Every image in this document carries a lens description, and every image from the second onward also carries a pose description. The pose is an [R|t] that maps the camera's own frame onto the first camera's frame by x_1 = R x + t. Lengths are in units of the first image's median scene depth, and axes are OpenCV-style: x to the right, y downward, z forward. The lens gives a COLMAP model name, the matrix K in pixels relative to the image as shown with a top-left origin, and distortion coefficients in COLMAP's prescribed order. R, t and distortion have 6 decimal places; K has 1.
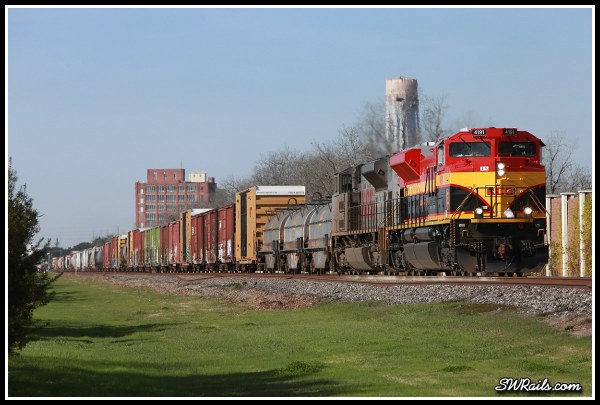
lens RADIAL K [[3111.3, 0, 293.3], [0, 3111.3, 239.0], [0, 0, 1]] dist [1.477198, 0.000000]
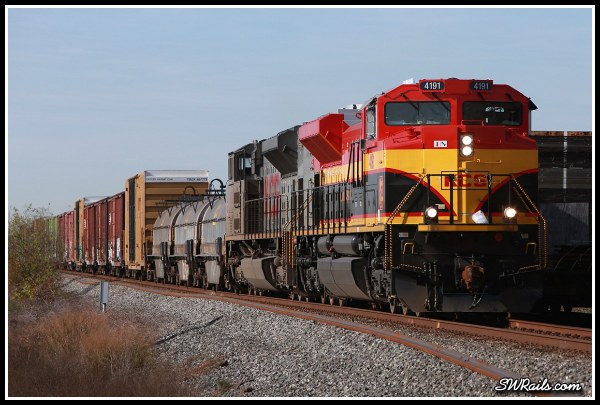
lens RADIAL K [[3247.6, 0, 303.9], [0, 3247.6, 204.8], [0, 0, 1]] dist [2.453597, 0.000000]
pose [[0.999763, 0.008132, 0.020202, 0.020653], [-0.007990, 0.999943, -0.007094, -0.005483], [-0.020258, 0.006931, 0.999771, 0.347160]]
